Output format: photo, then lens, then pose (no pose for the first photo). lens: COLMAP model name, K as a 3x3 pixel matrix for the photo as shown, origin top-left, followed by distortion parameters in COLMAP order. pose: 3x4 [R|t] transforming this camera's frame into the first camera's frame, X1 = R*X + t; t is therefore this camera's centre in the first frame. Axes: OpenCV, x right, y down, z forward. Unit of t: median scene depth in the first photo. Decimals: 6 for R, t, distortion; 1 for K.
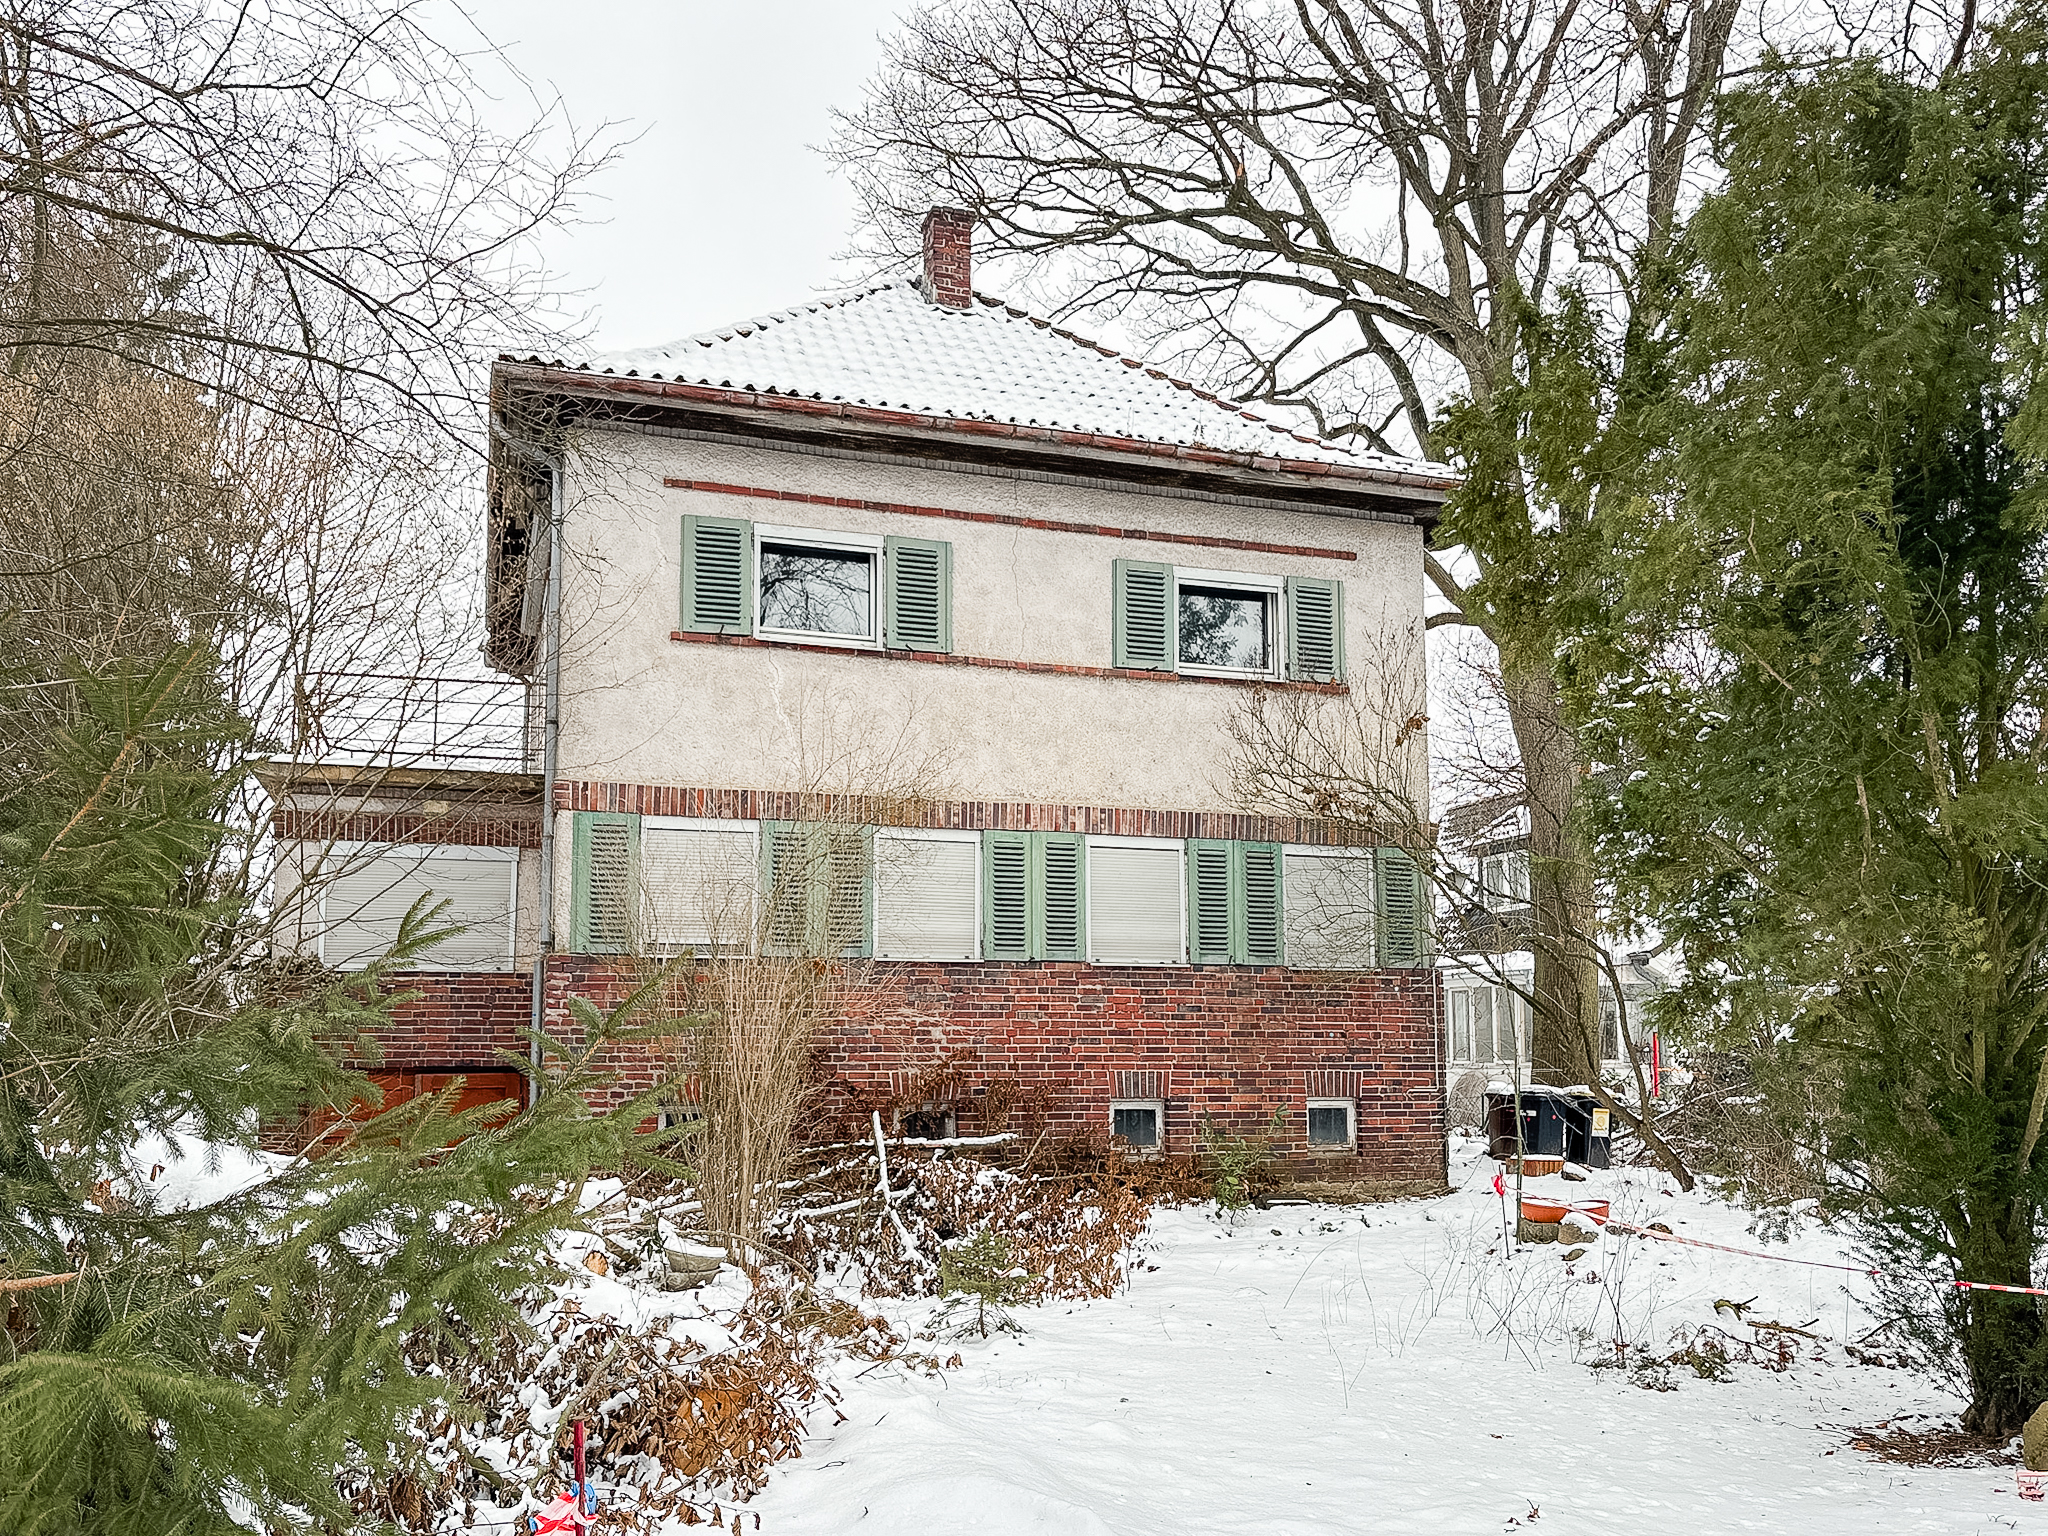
lens RADIAL K [[1945.6, 0, 1022.3], [0, 1945.6, 775.6], [0, 0, 1]] dist [0.198712, -0.728159]
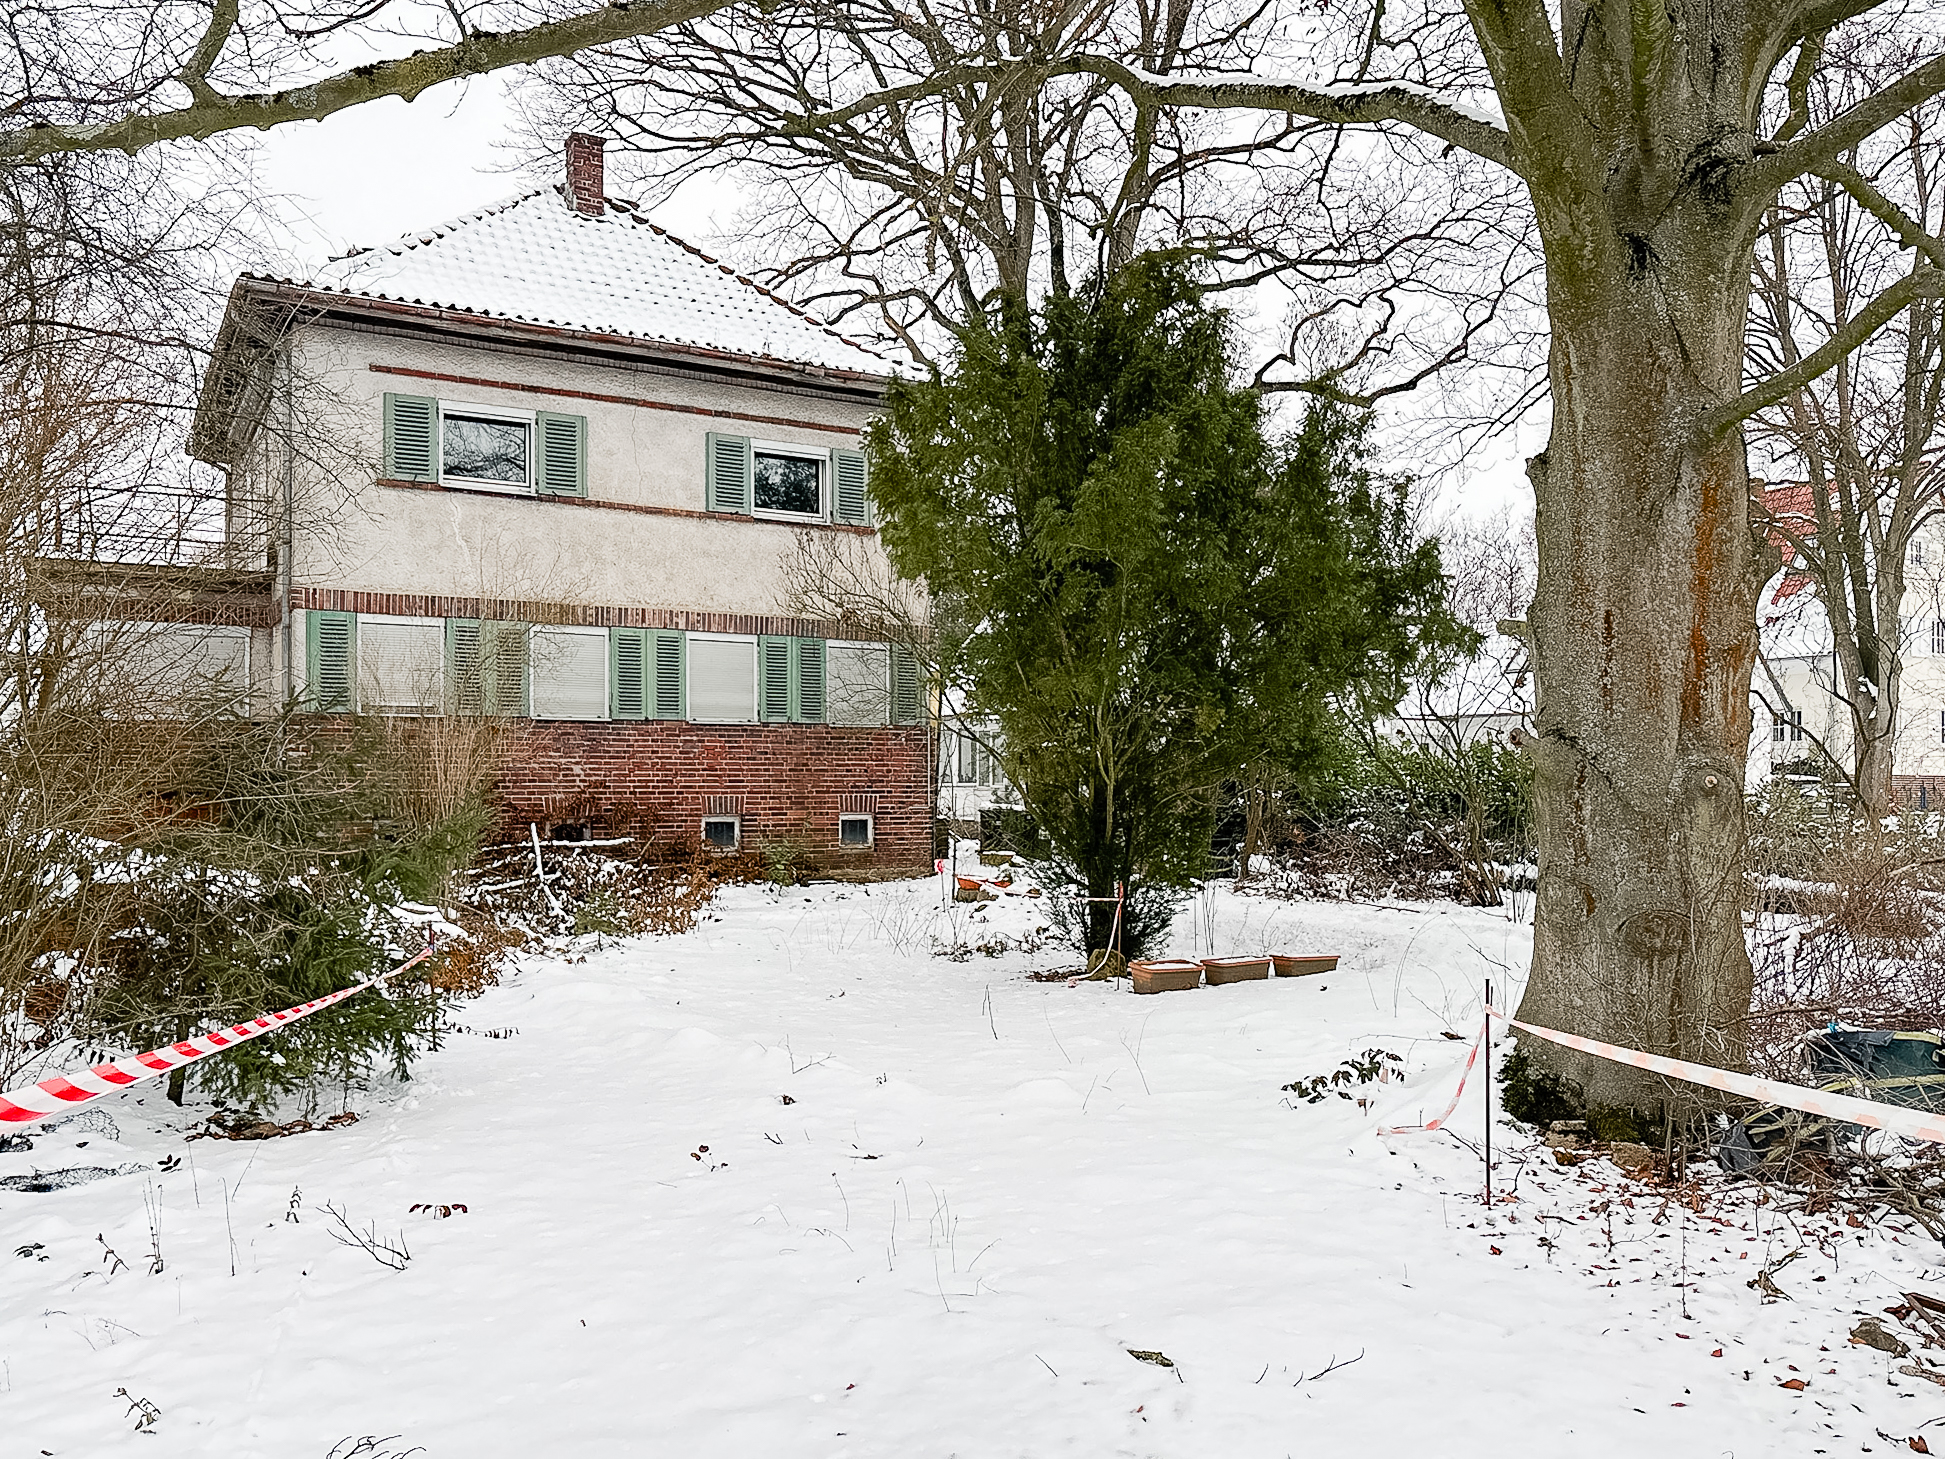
lens RADIAL K [[1847.8, 0, 970.9], [0, 1847.8, 736.8], [0, 0, 1]] dist [0.198712, -0.728159]
pose [[0.987341, 0.005289, 0.158523, 0.024067], [-0.024185, 0.992778, 0.117506, -0.057568], [-0.156757, -0.119853, 0.980338, -0.366456]]
